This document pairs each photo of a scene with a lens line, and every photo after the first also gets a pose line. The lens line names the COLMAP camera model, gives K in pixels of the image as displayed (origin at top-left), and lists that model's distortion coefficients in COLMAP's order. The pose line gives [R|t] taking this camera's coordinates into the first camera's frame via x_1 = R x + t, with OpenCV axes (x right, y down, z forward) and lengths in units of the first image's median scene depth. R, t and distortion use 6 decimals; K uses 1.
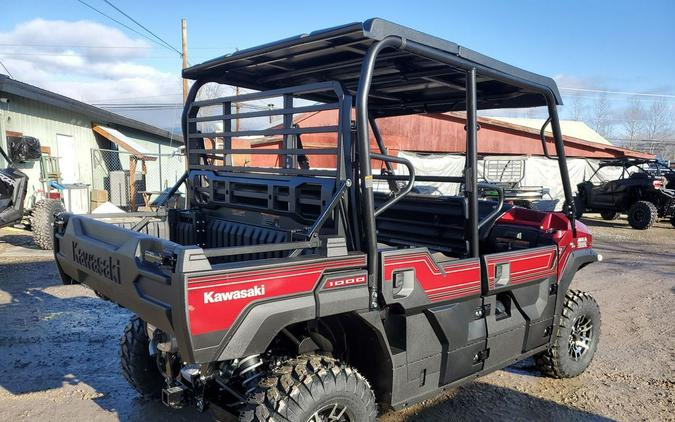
lens RADIAL K [[530.0, 0, 335.7], [0, 530.0, 254.9], [0, 0, 1]] dist [0.041204, -0.000357]
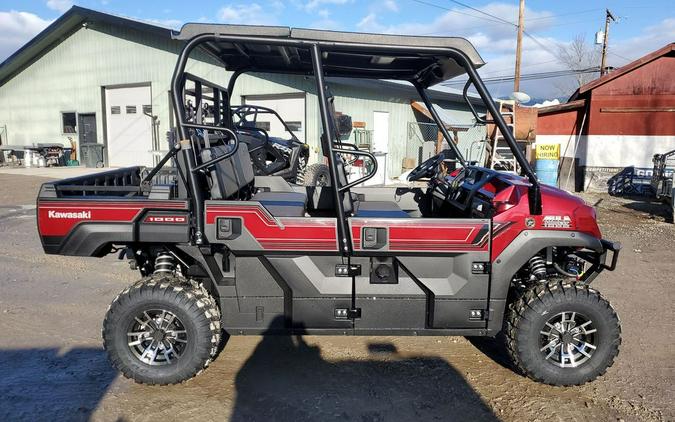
lens RADIAL K [[527.2, 0, 337.5], [0, 527.2, 211.0], [0, 0, 1]] dist [0.024236, -0.000256]
pose [[0.767856, 0.080752, -0.635512, 0.893439], [-0.096592, 0.995276, 0.009757, -0.019012], [0.633298, 0.053893, 0.772029, 0.176773]]
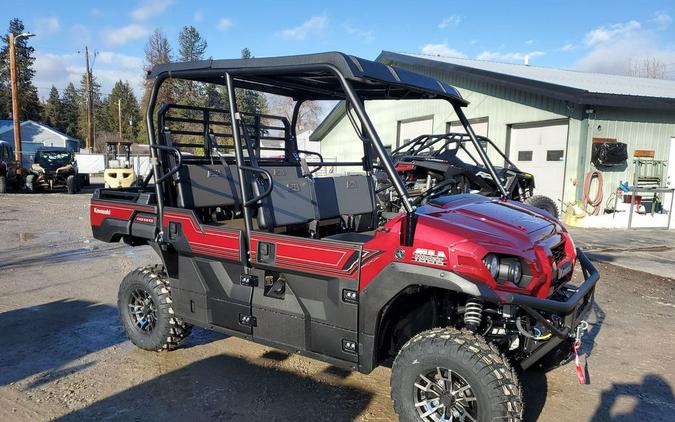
lens RADIAL K [[528.9, 0, 330.4], [0, 528.9, 232.2], [0, 0, 1]] dist [0.040698, -0.043372]
pose [[0.234331, 0.114978, -0.965334, 1.360641], [-0.169555, 0.982596, 0.075875, -0.106072], [0.957257, 0.145897, 0.249748, 0.855014]]
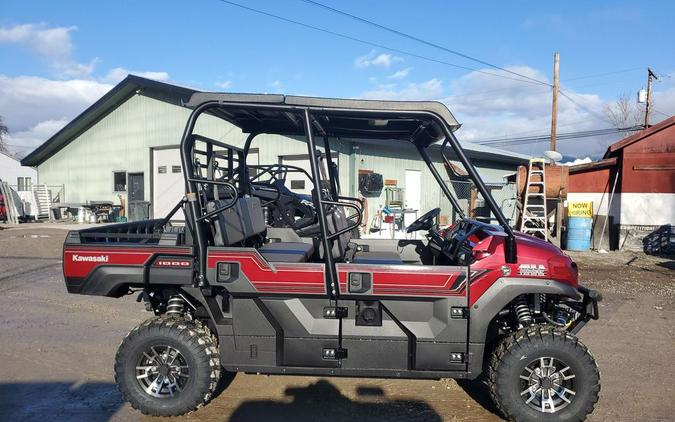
lens RADIAL K [[526.8, 0, 339.4], [0, 526.8, 226.3], [0, 0, 1]] dist [0.029020, -0.005670]
pose [[0.715915, 0.033018, -0.697406, 1.040447], [-0.107442, 0.992193, -0.063318, -0.007276], [0.689871, 0.120261, 0.713874, 0.178935]]
